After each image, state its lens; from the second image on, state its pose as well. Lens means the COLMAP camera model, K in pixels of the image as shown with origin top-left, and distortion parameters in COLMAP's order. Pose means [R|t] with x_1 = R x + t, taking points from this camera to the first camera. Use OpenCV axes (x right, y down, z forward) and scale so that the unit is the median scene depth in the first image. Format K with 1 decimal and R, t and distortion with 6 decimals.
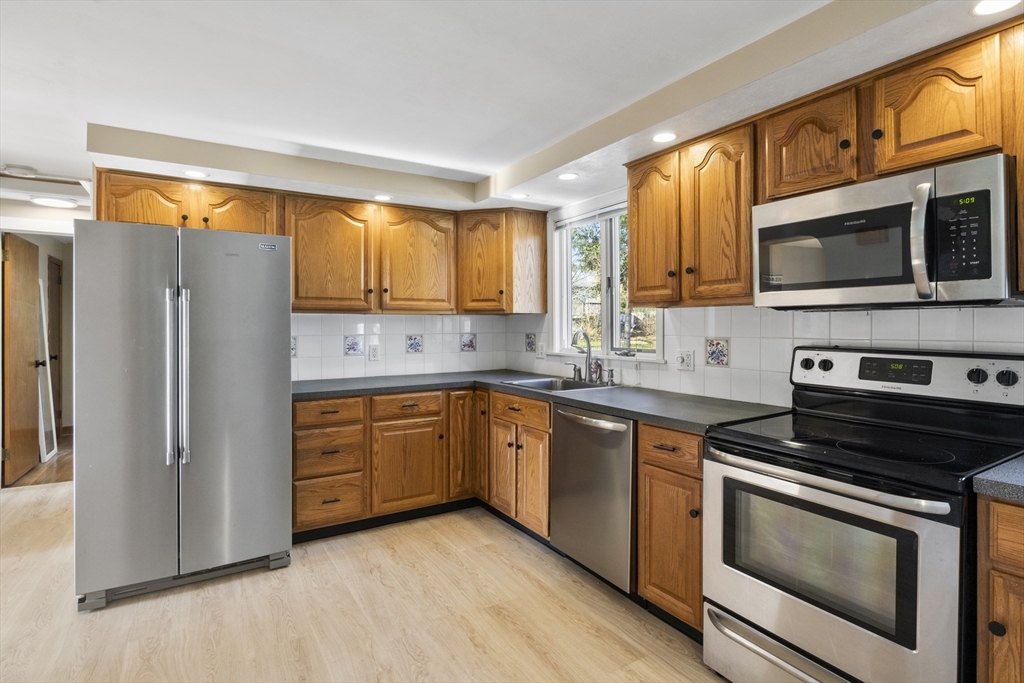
lens RADIAL K [[512.4, 0, 504.4], [0, 512.4, 325.7], [0, 0, 1]] dist [-0.010722, 0.001728]
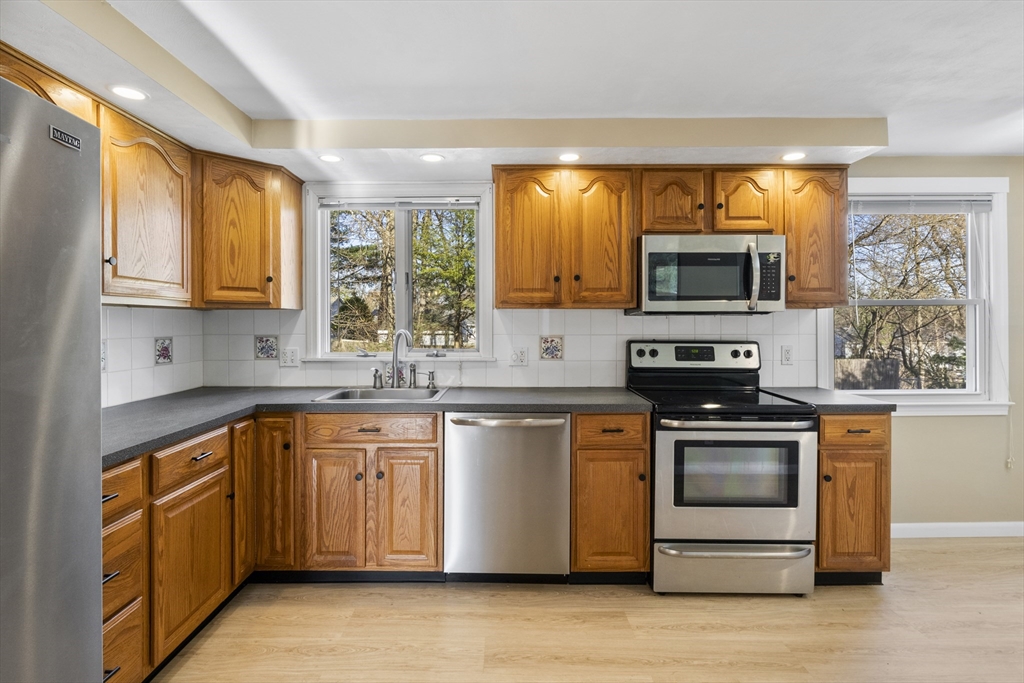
lens RADIAL K [[512.4, 0, 504.4], [0, 512.4, 325.7], [0, 0, 1]] dist [-0.010722, 0.001728]
pose [[0.522393, -0.001213, 0.852704, -0.577758], [-0.001109, 0.999997, 0.002102, -0.001331], [-0.852704, -0.002044, 0.522391, 0.429184]]
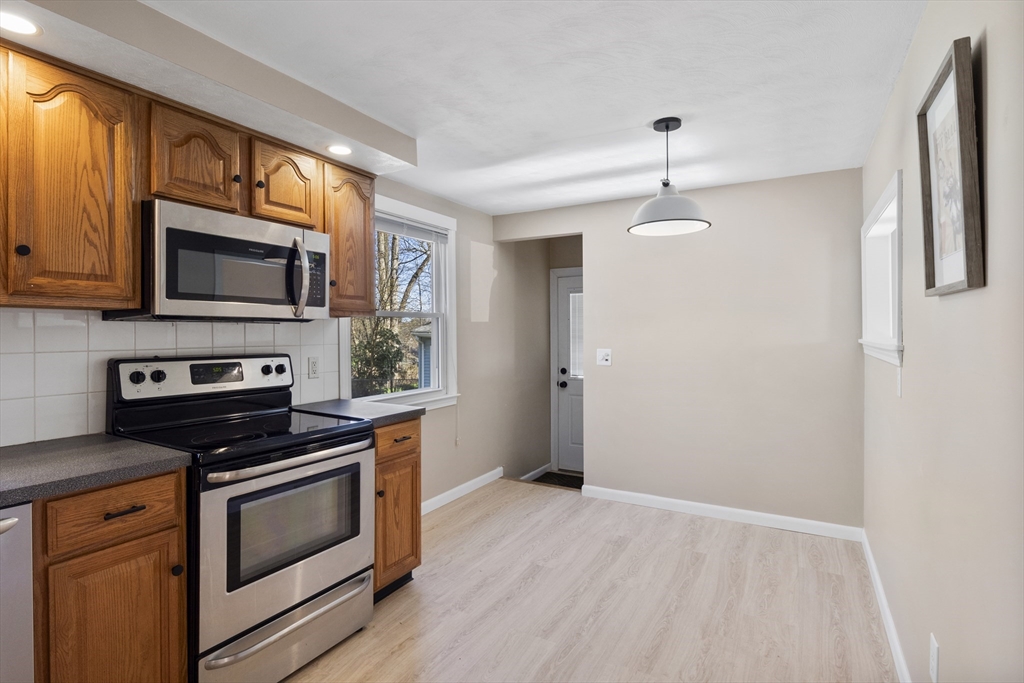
lens RADIAL K [[509.7, 0, 506.7], [0, 509.7, 334.4], [0, 0, 1]] dist [-0.009031, 0.000921]
pose [[-0.483975, -0.000763, 0.875081, -0.388670], [0.001689, 0.999997, 0.001806, -0.002790], [-0.875080, 0.002353, -0.483972, 0.626927]]
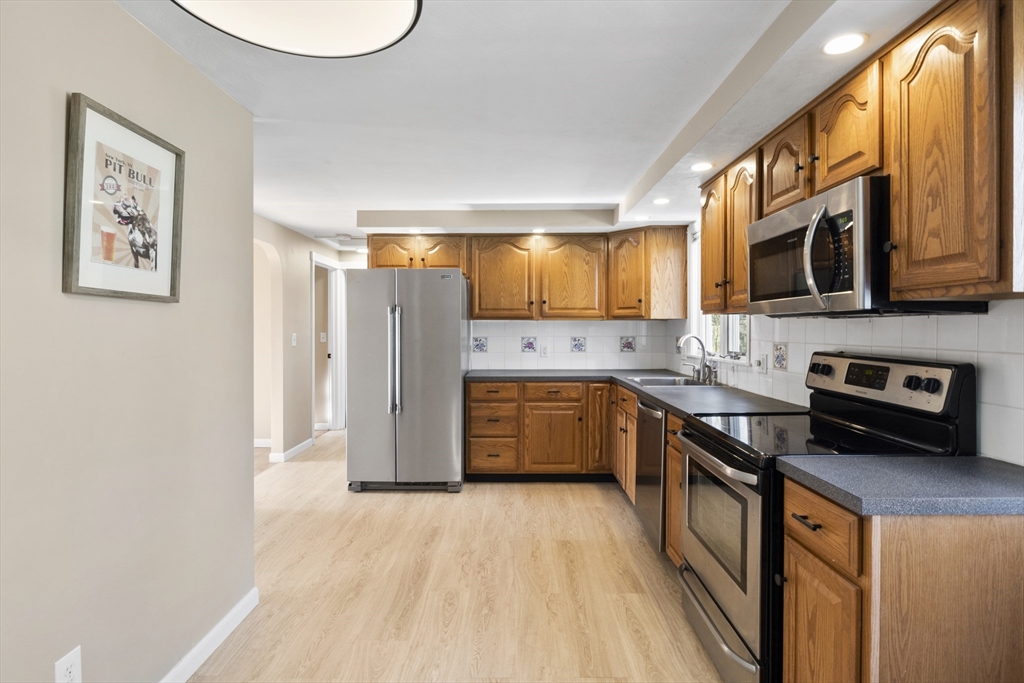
lens RADIAL K [[509.7, 0, 506.7], [0, 509.7, 334.4], [0, 0, 1]] dist [-0.009031, 0.000921]
pose [[0.849587, 0.009429, -0.527364, 0.438735], [-0.003042, 0.999911, 0.012978, -0.004981], [0.527440, -0.009422, 0.849540, -0.164451]]
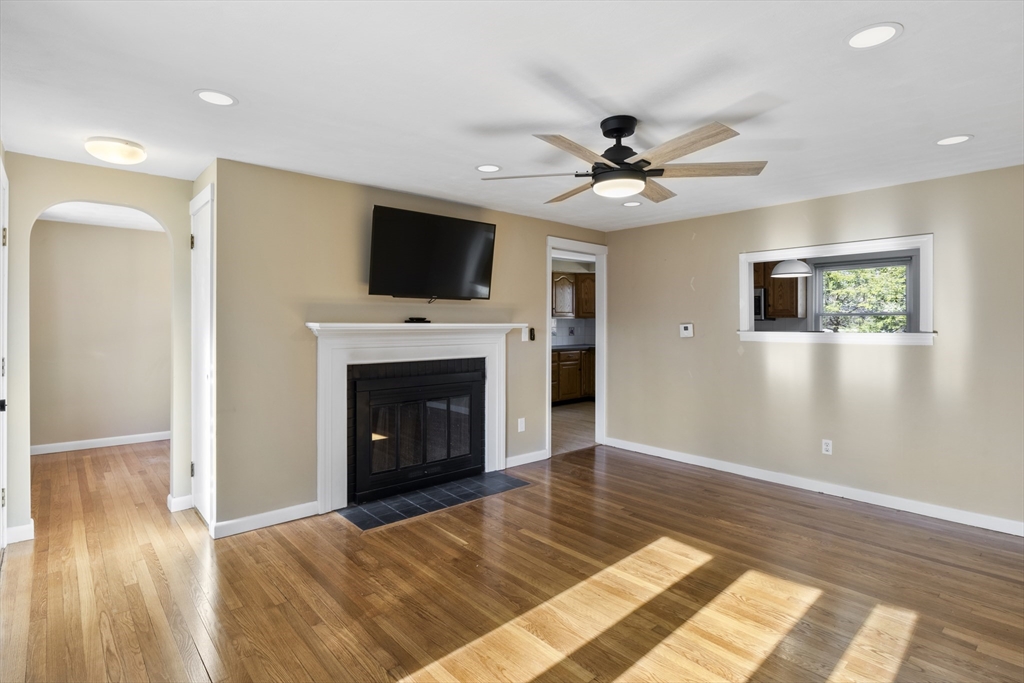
lens RADIAL K [[512.4, 0, 504.4], [0, 512.4, 325.7], [0, 0, 1]] dist [-0.010722, 0.001728]
pose [[0.982279, 0.004357, 0.187376, -1.096153], [-0.005738, 0.999960, 0.006826, -0.006837], [-0.187339, -0.007780, 0.982264, -1.556226]]
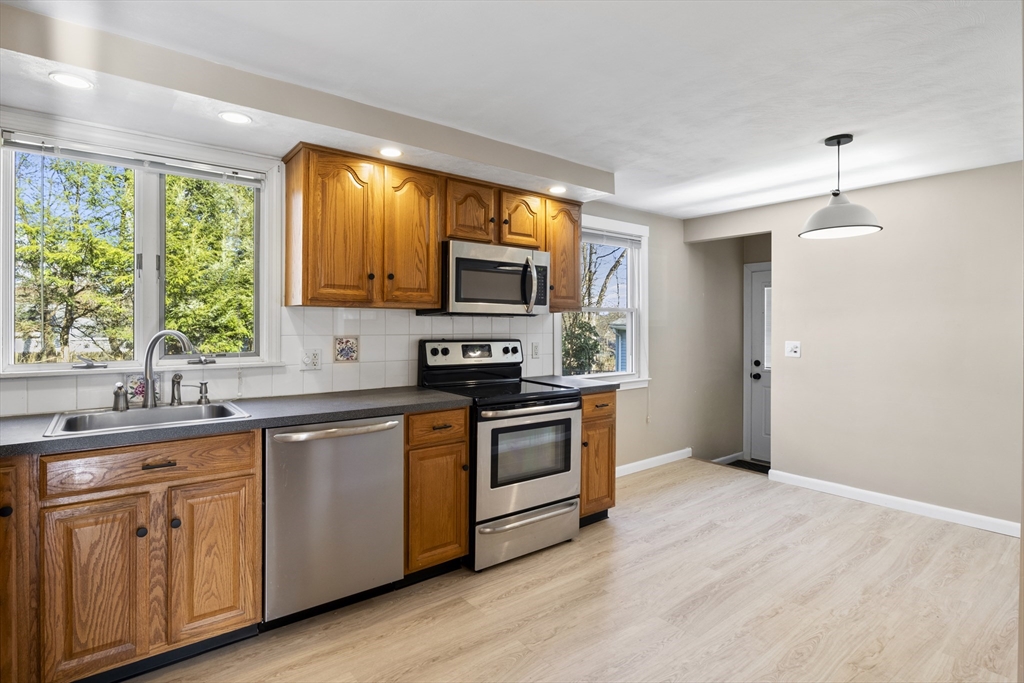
lens RADIAL K [[512.4, 0, 504.4], [0, 512.4, 325.7], [0, 0, 1]] dist [-0.010722, 0.001728]
pose [[-0.119453, -0.001147, 0.992839, -0.643880], [-0.005881, 0.999983, 0.000448, -0.000851], [-0.992822, -0.005785, -0.119457, 0.713335]]
